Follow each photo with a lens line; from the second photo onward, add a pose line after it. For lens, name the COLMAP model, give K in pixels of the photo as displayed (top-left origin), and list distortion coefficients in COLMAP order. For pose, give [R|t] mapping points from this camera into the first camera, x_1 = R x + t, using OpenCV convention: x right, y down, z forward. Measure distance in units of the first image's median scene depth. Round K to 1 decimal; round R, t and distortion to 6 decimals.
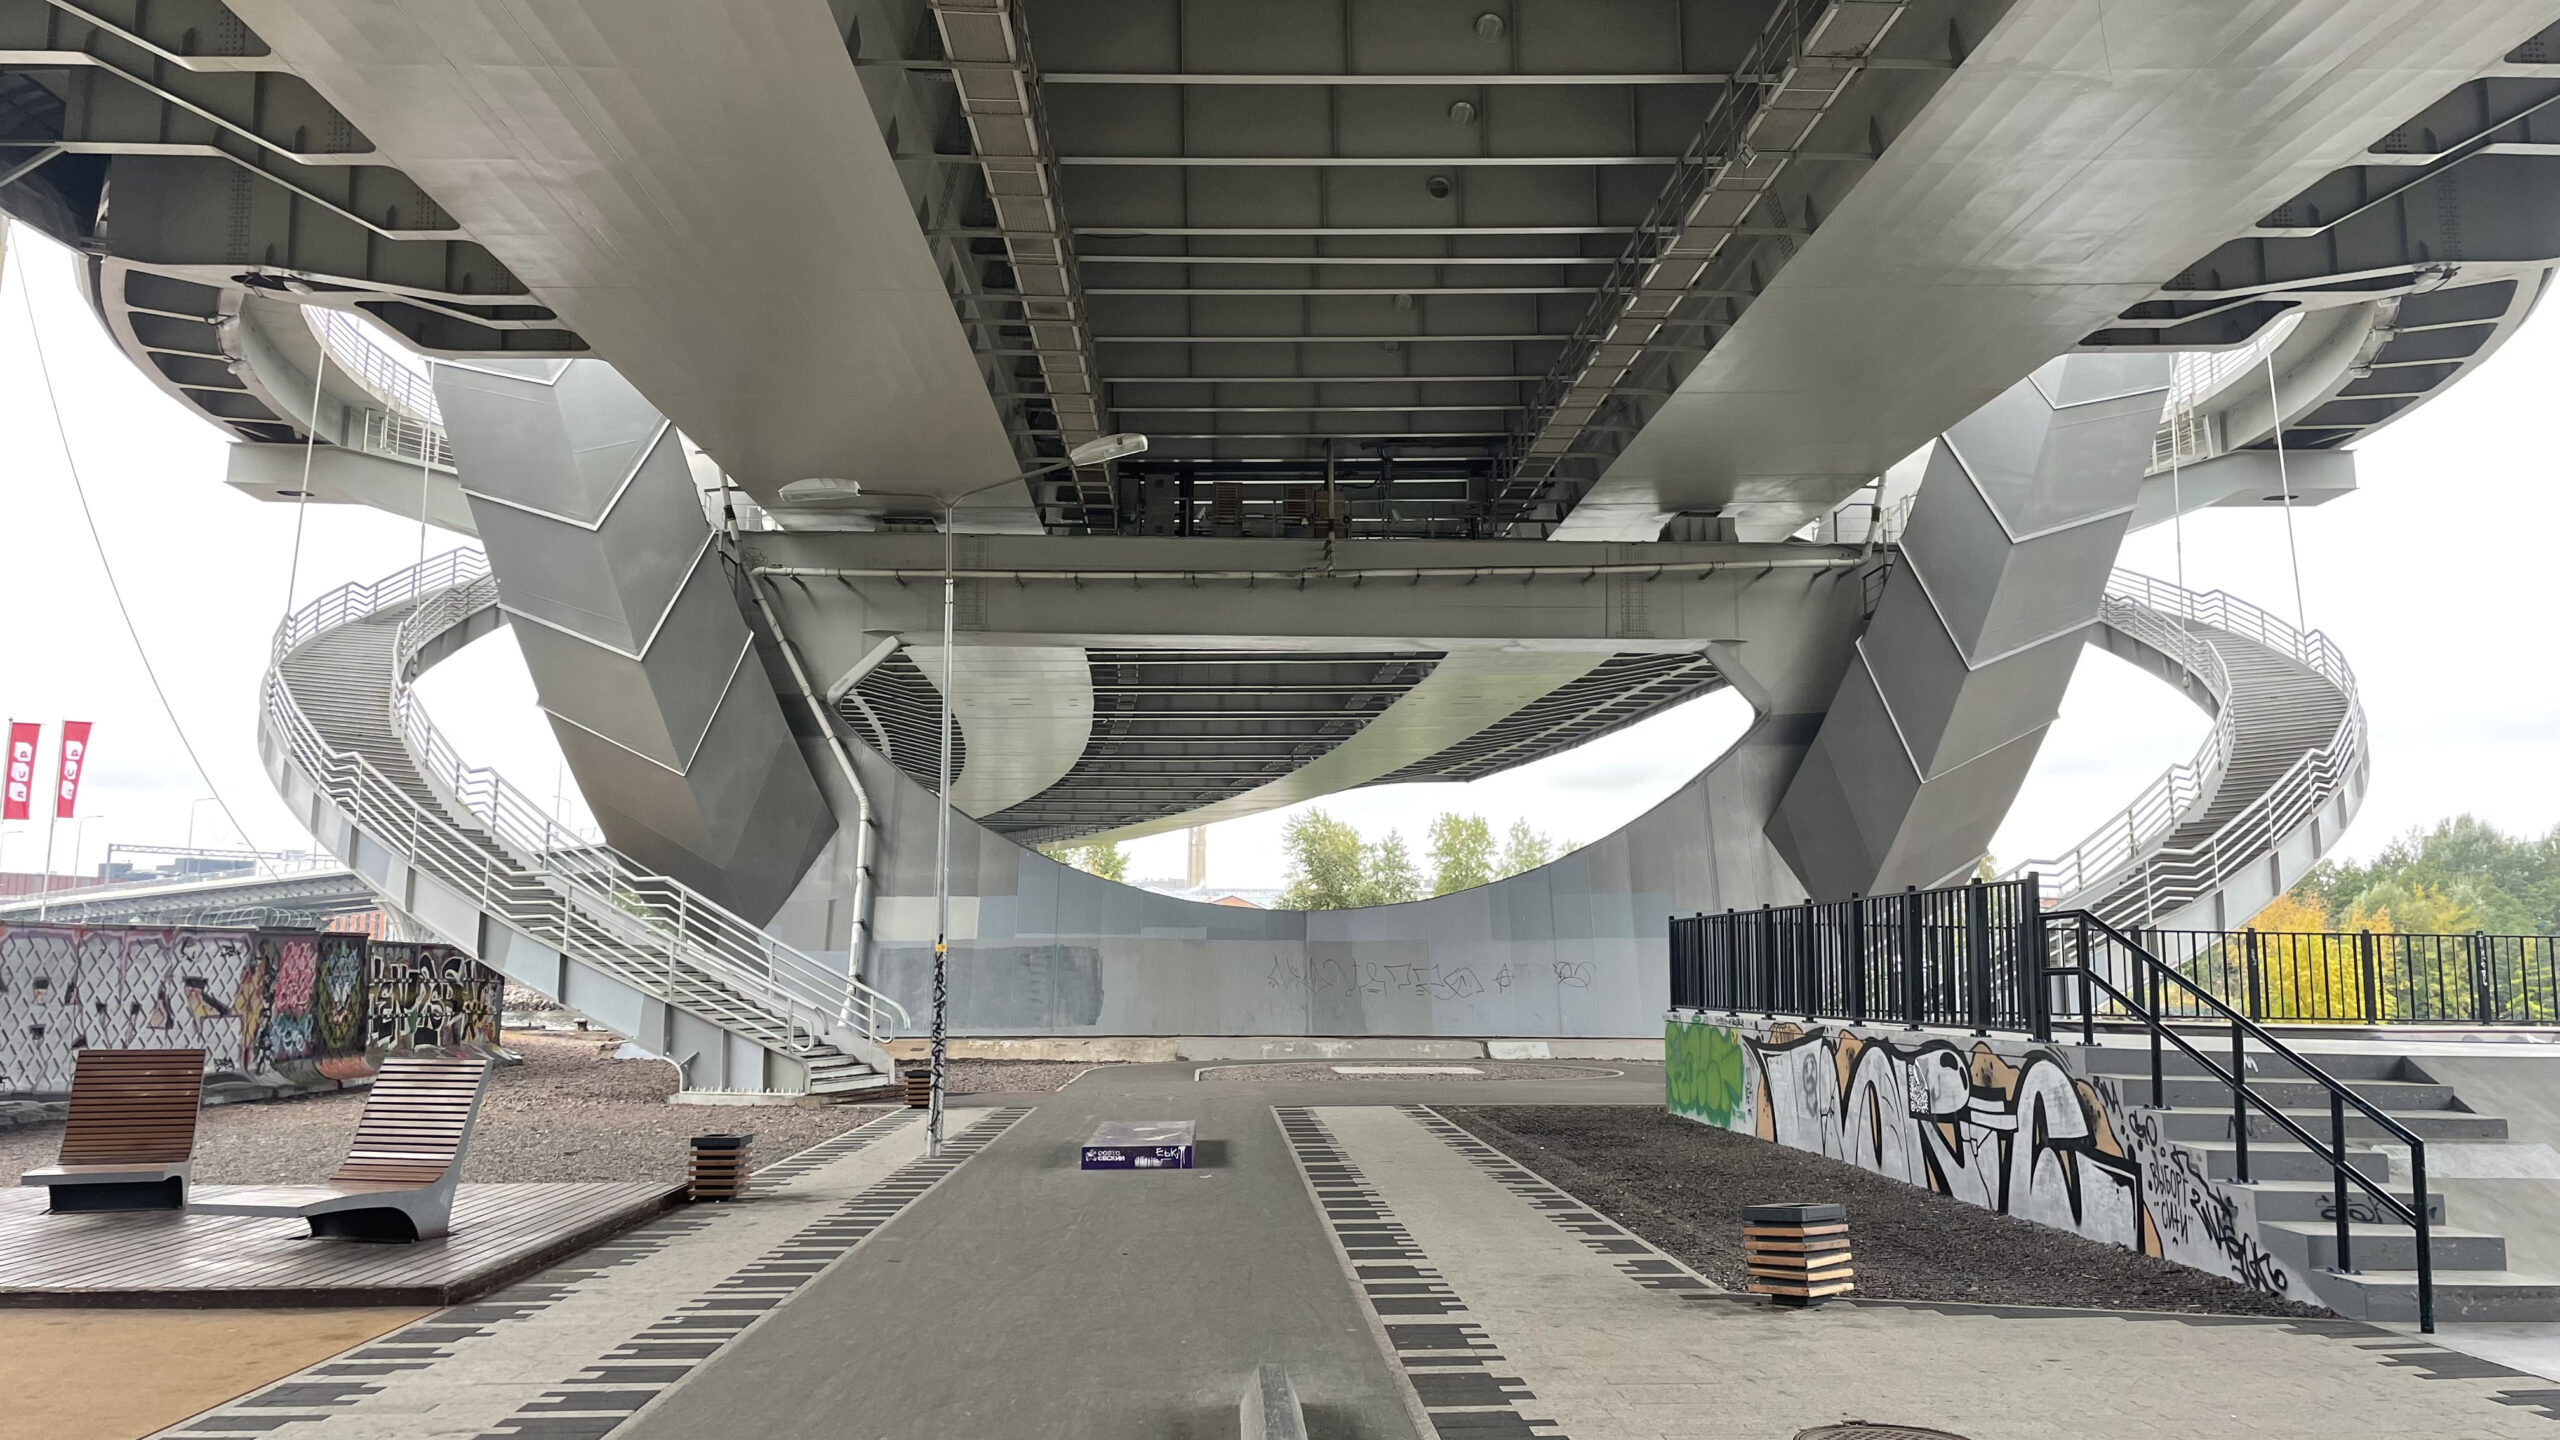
lens RADIAL K [[1919.9, 0, 1289.7], [0, 1919.9, 699.0], [0, 0, 1]] dist [0.033084, -0.040064]
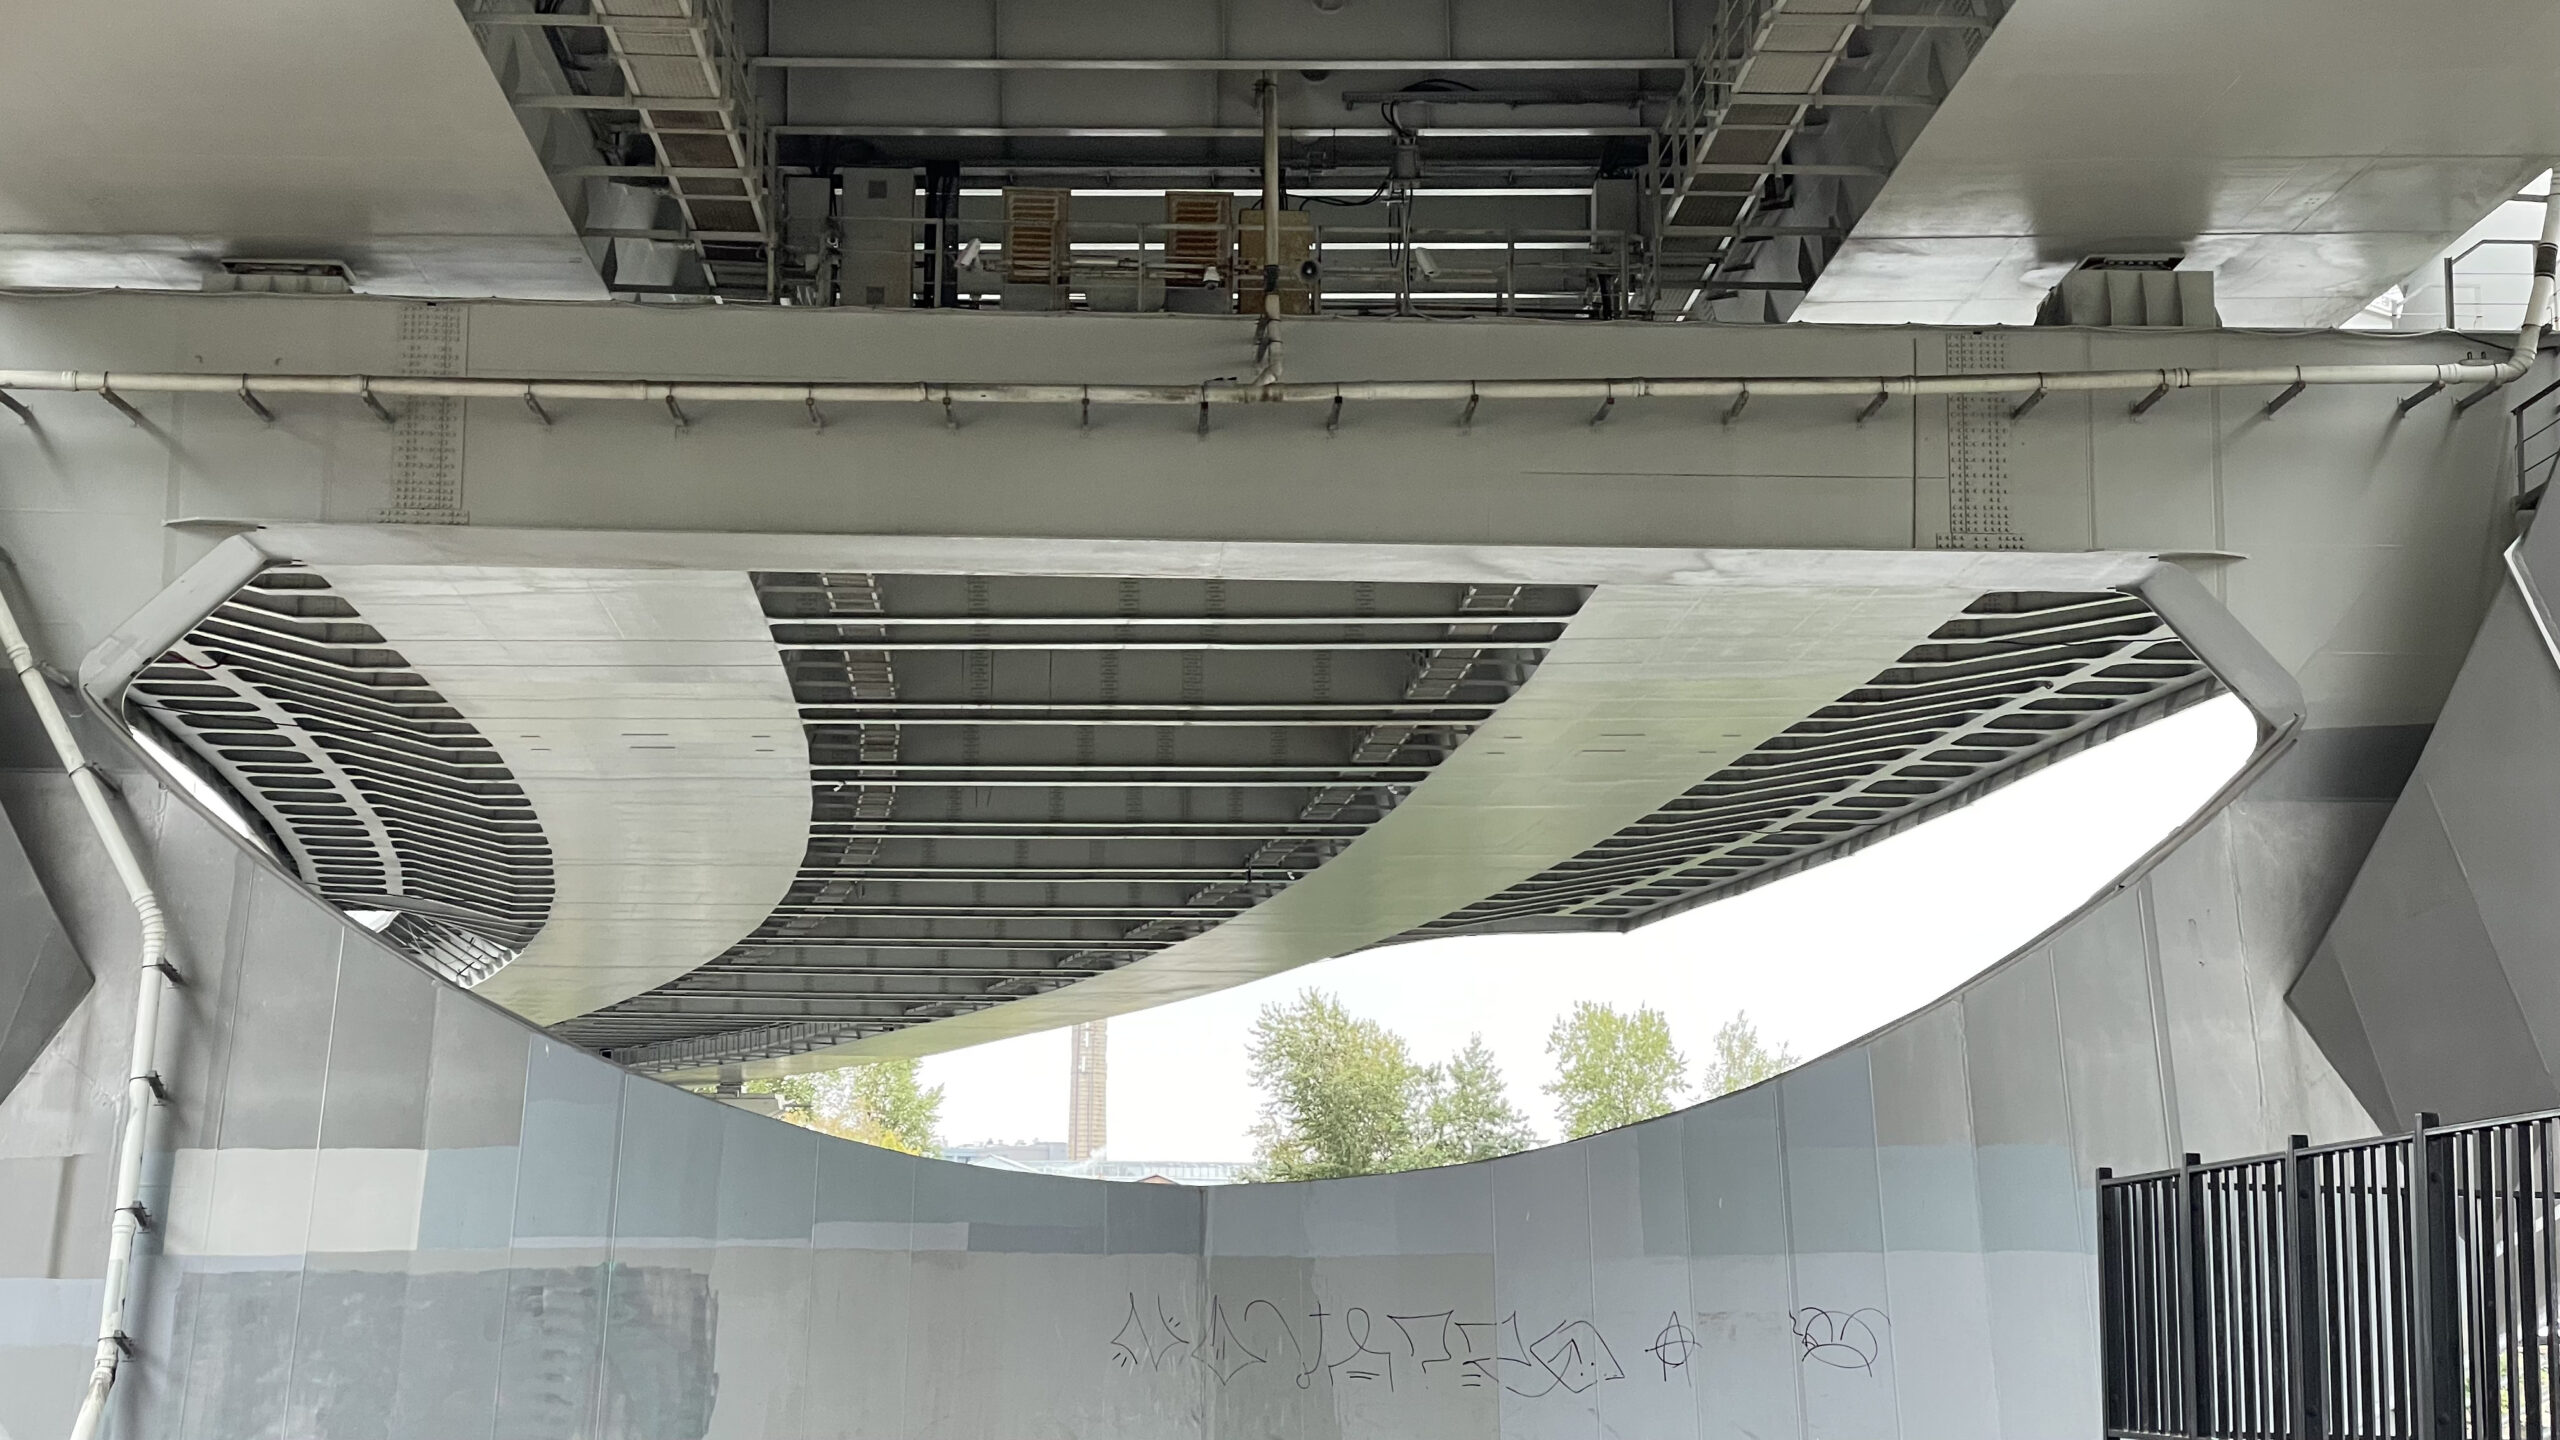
lens RADIAL K [[3798.3, 0, 1306.5], [0, 3798.3, 649.7], [0, 0, 1]] dist [0.097852, 0.000000]
pose [[0.999979, 0.003639, 0.005282, 0.024942], [-0.003447, 0.999350, -0.035898, 0.022029], [-0.005409, 0.035879, 0.999342, 0.152177]]
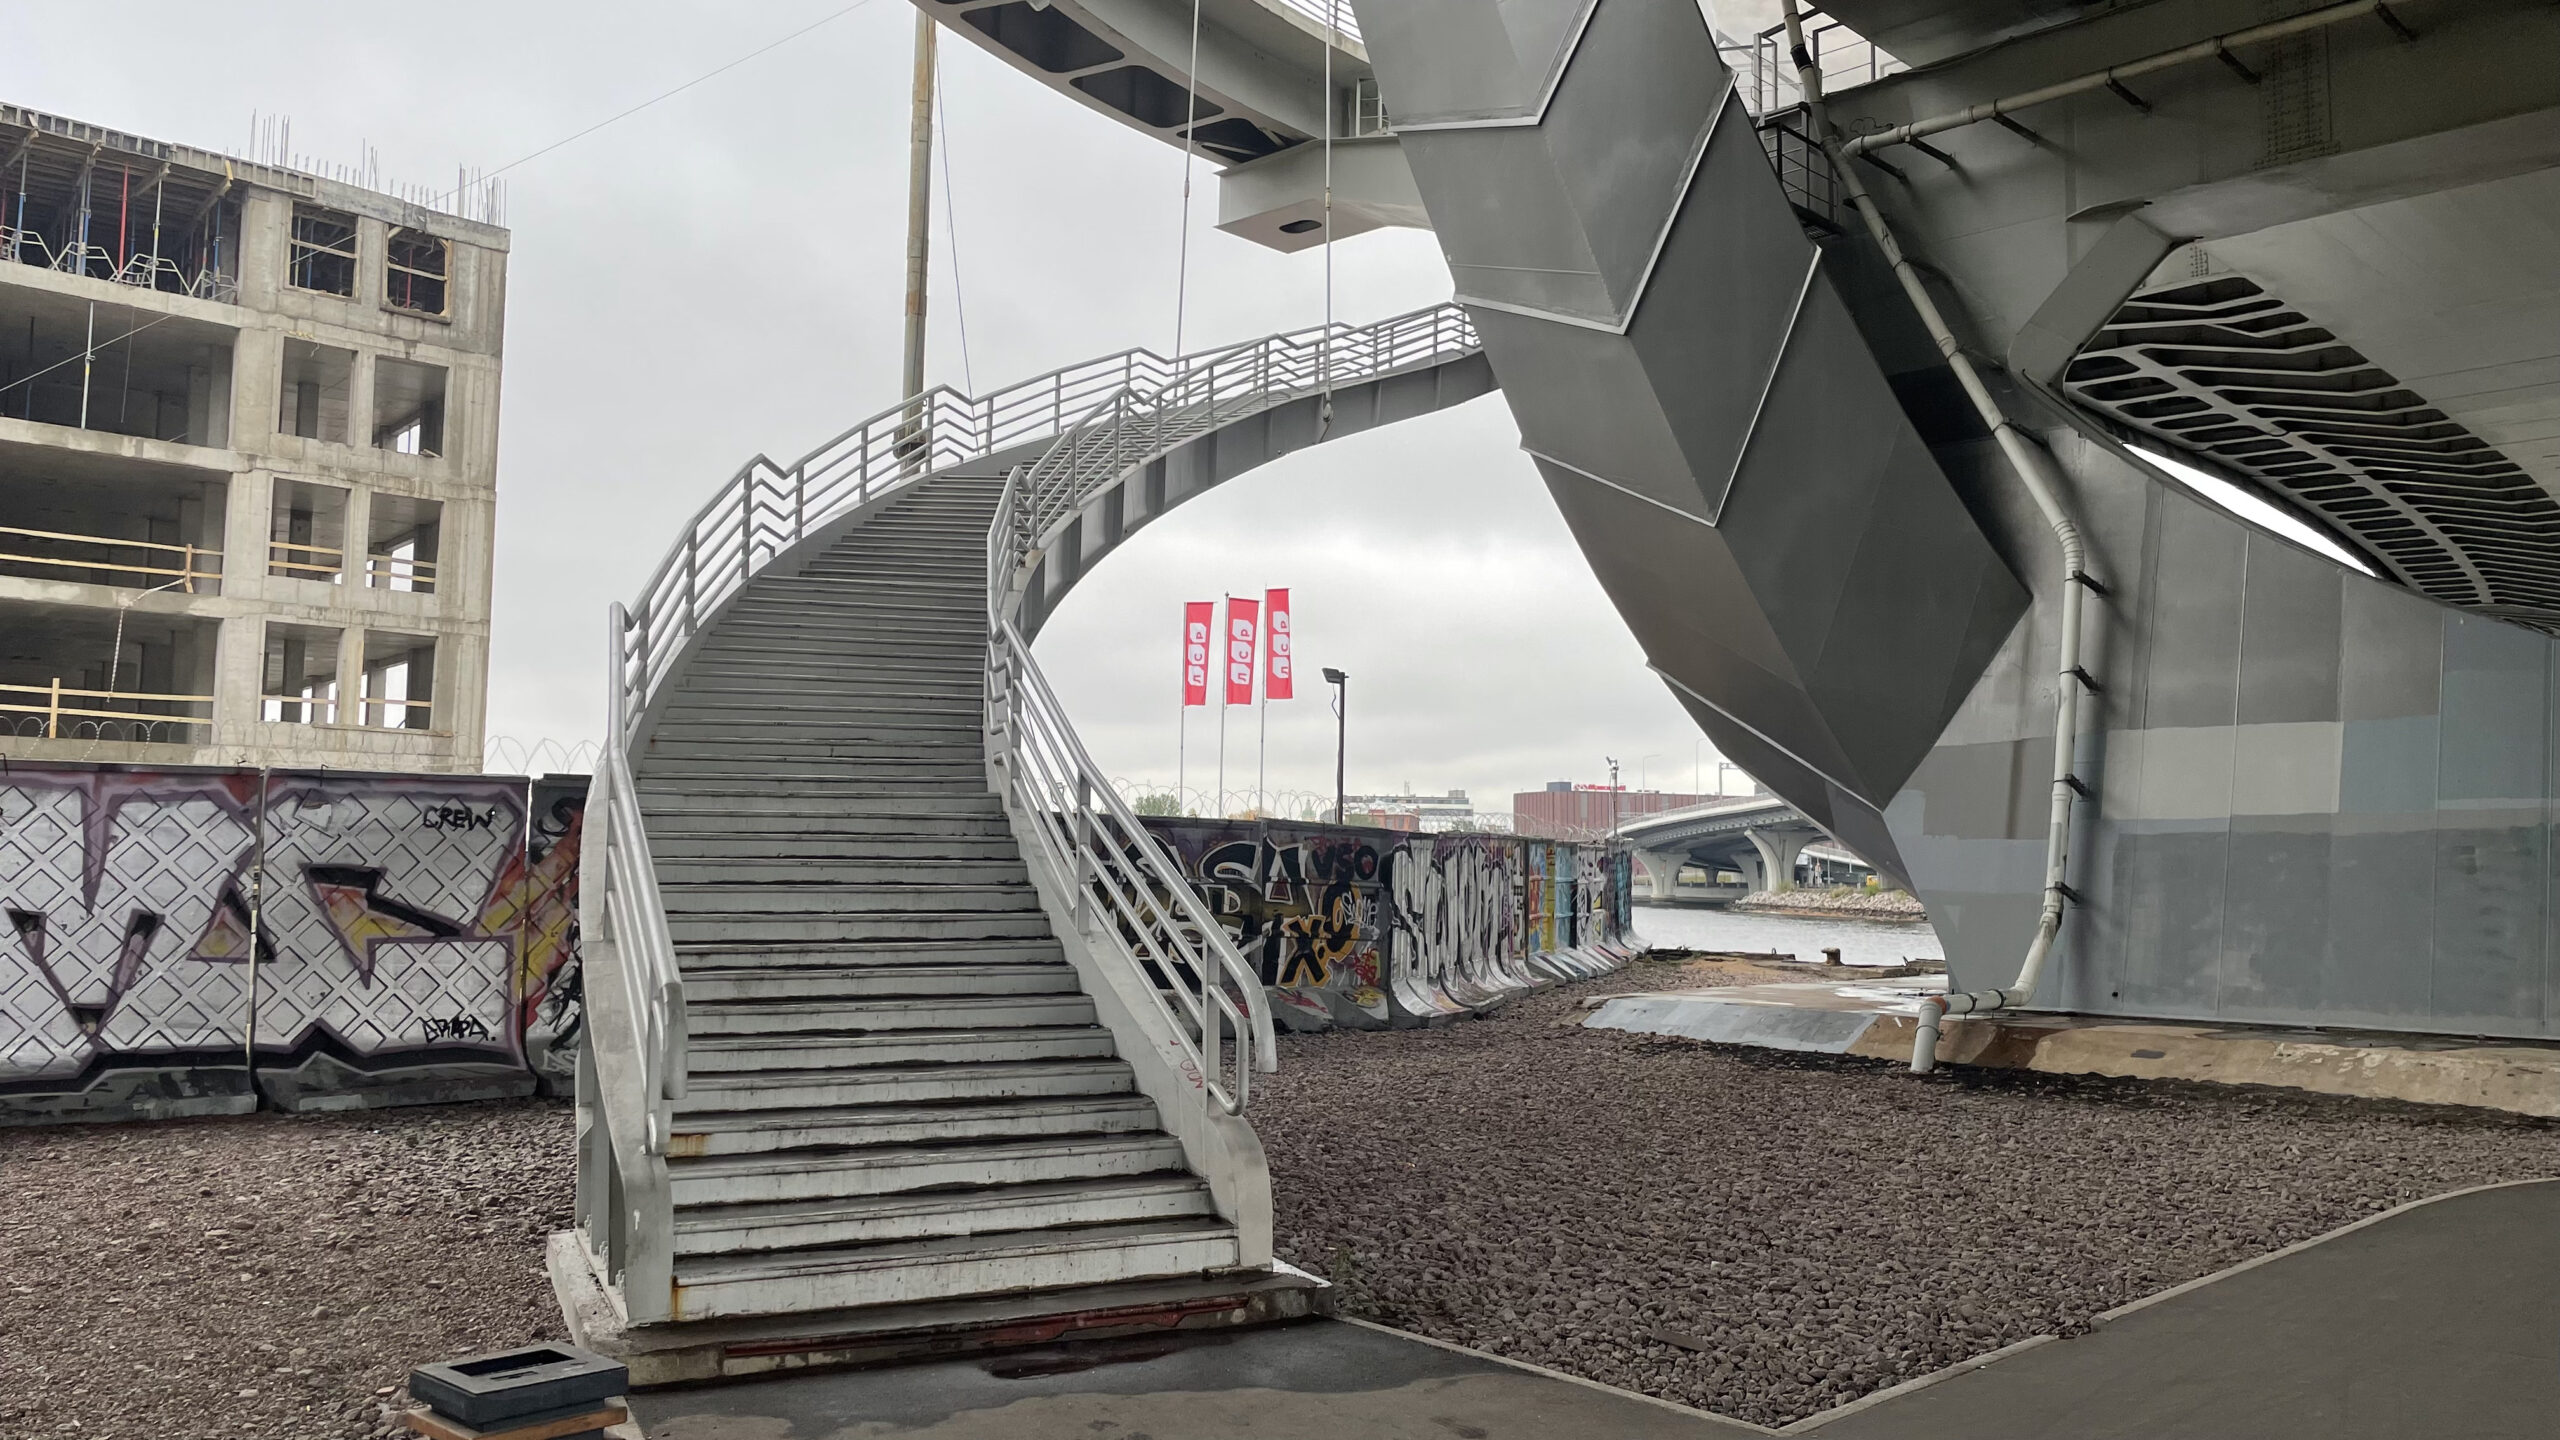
lens RADIAL K [[1919.9, 0, 1289.0], [0, 1919.9, 704.8], [0, 0, 1]] dist [0.033084, -0.040064]
pose [[0.682959, -0.063659, -0.727678, 0.000471], [0.092398, 0.995722, -0.000388, 0.073317], [0.724589, -0.066971, 0.685919, 0.488121]]
